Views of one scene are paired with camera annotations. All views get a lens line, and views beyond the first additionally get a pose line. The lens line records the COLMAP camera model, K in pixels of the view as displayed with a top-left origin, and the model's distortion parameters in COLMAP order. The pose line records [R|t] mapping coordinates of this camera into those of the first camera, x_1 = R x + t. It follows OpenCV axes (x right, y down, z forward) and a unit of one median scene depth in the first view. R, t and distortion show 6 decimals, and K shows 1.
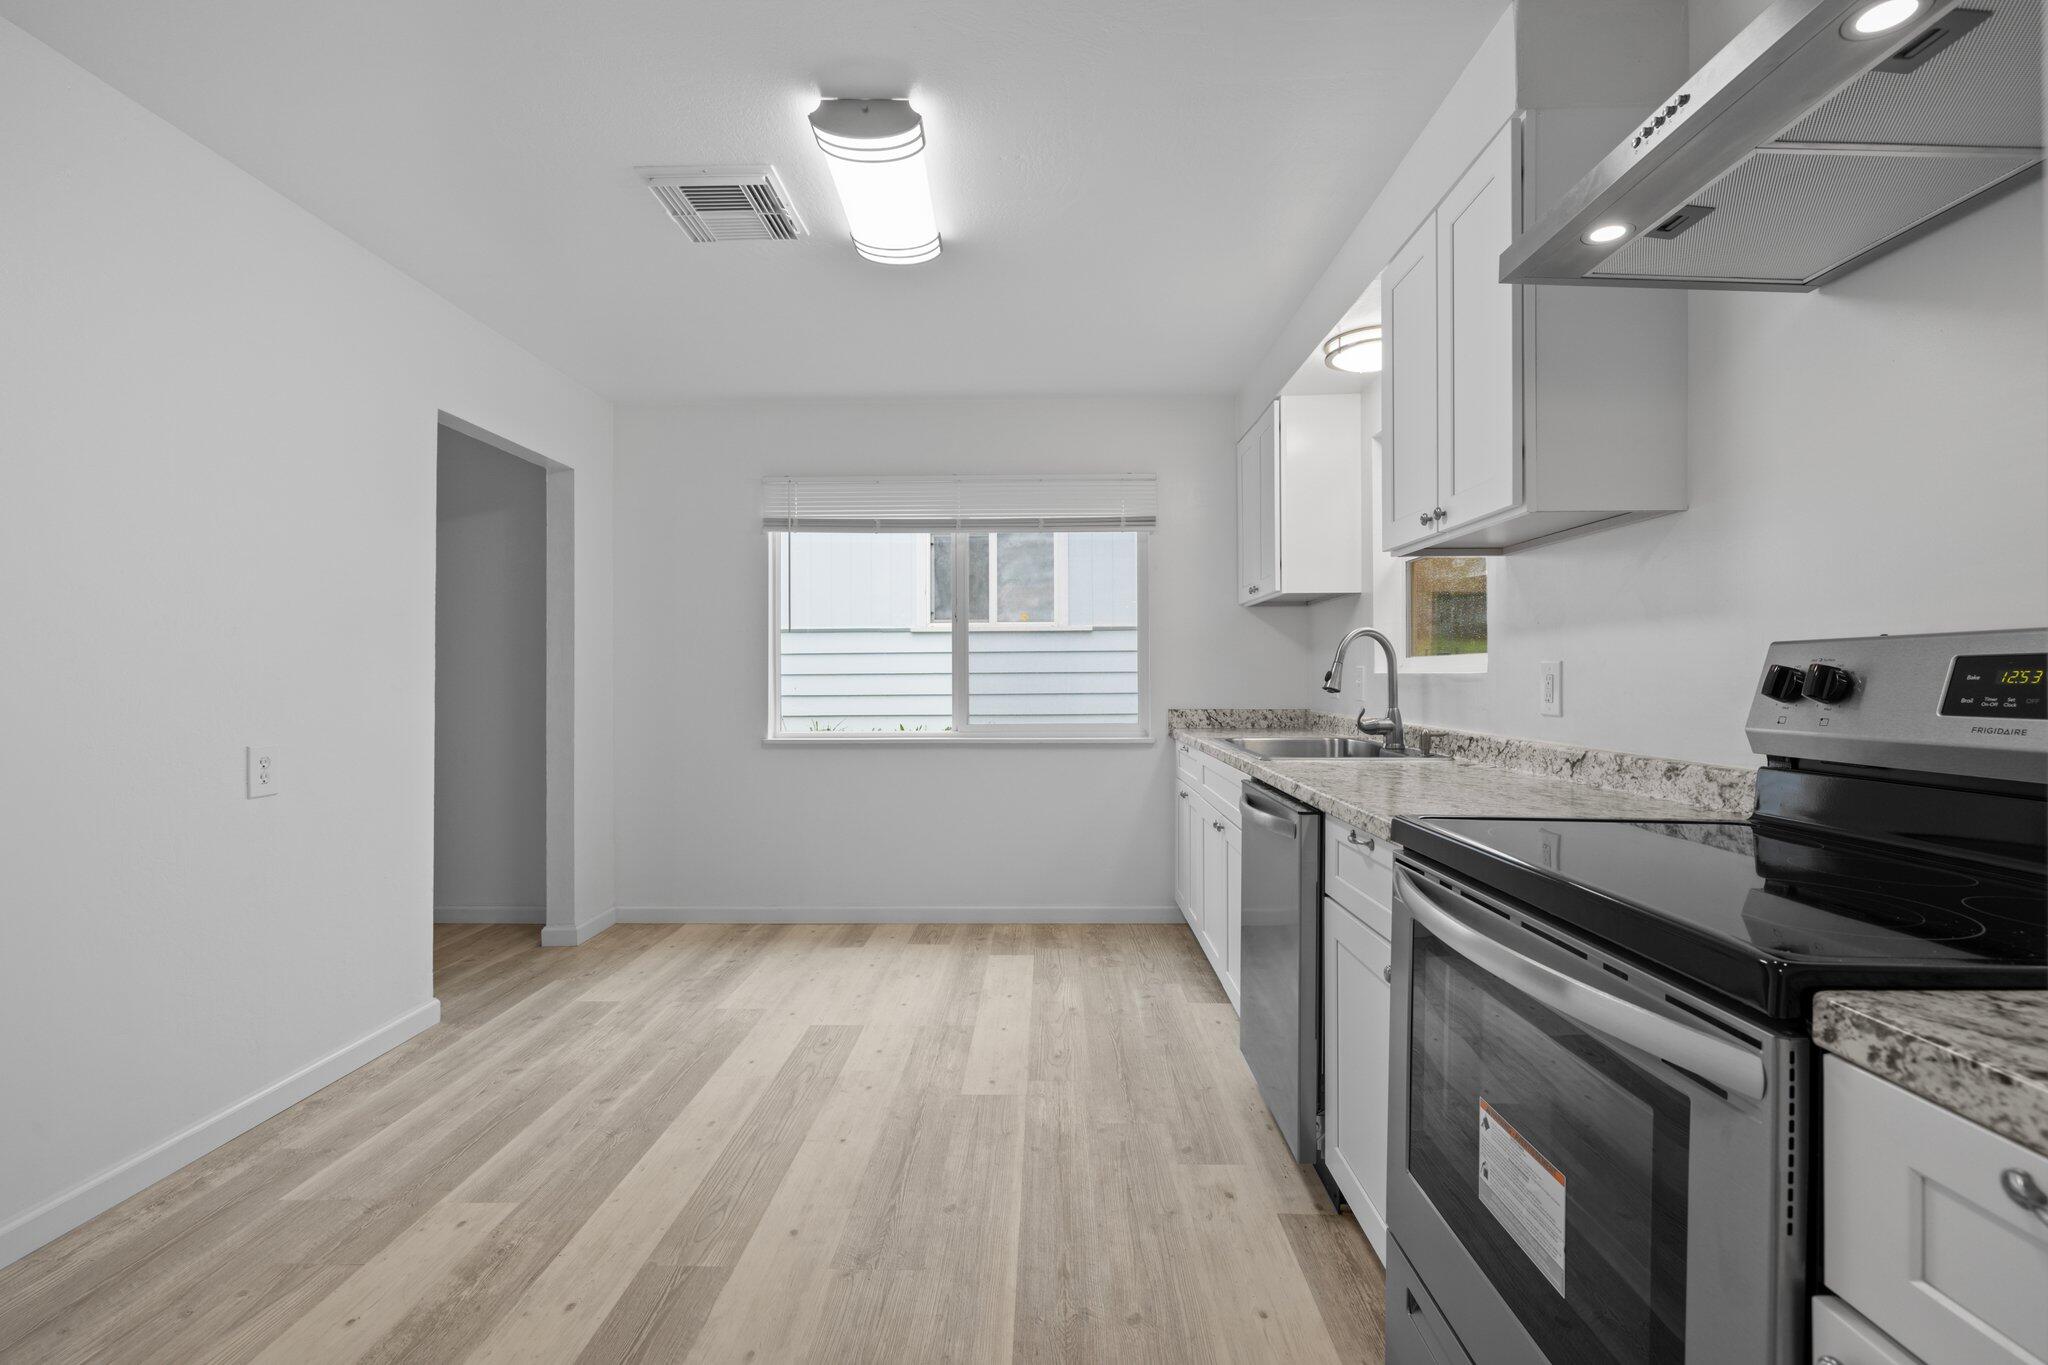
lens RADIAL K [[889.3, 0, 1024.0], [0, 889.3, 682.5], [0, 0, 1]] dist [-0.000492, -0.000127]
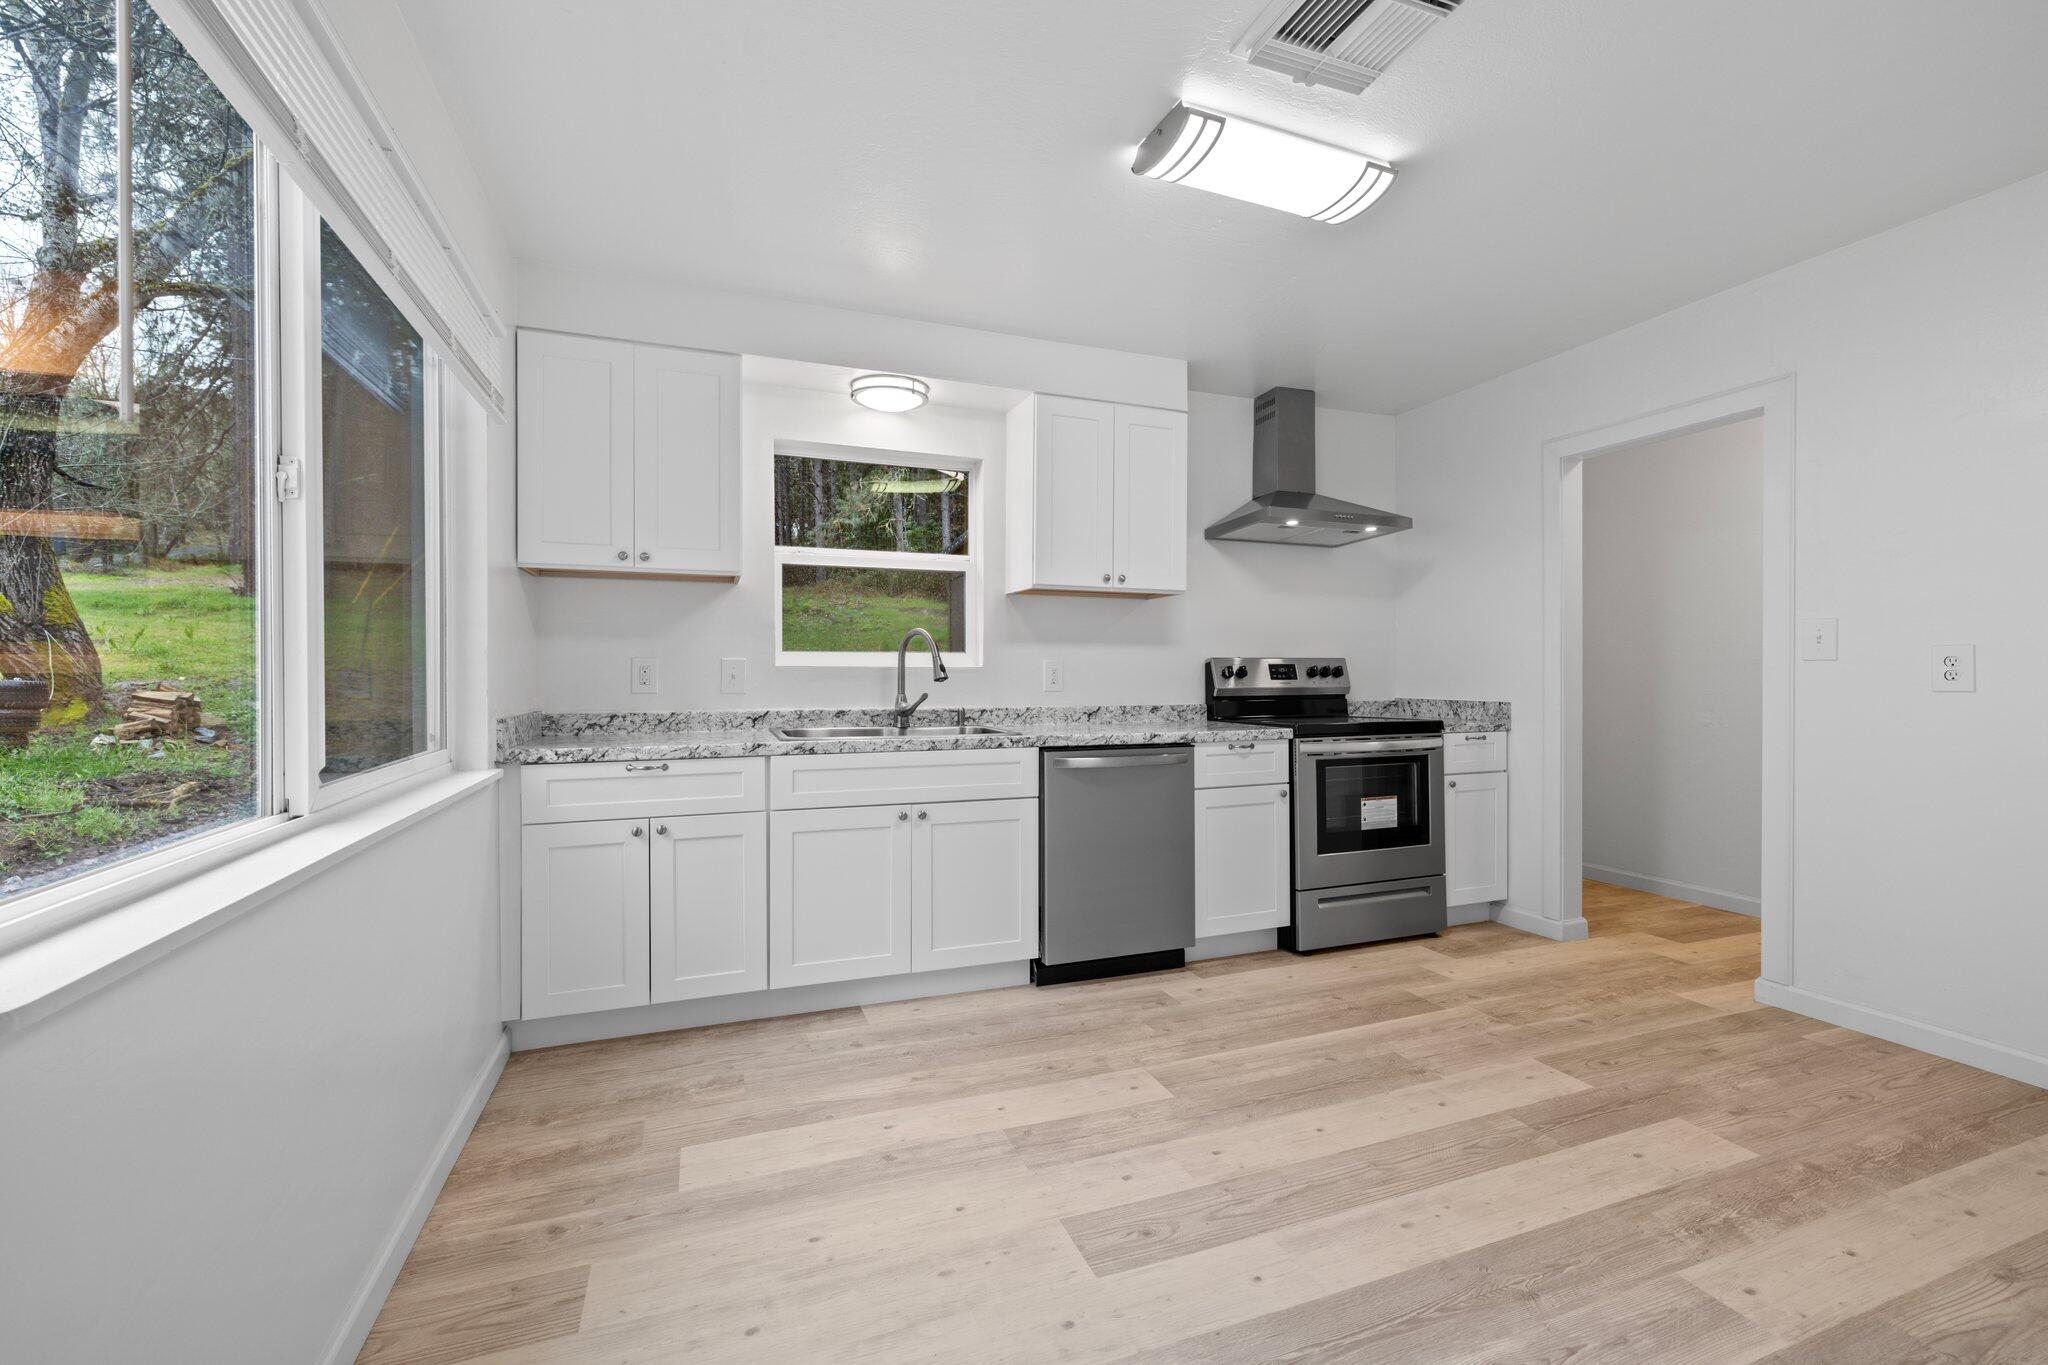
lens RADIAL K [[854.3, 0, 1019.9], [0, 854.3, 673.7], [0, 0, 1]] dist [-0.000177, -0.000112]
pose [[-0.368223, 0.005133, 0.929723, -0.968421], [0.006275, 0.999976, -0.003036, 0.006418], [-0.929716, 0.004716, -0.368246, 1.658029]]
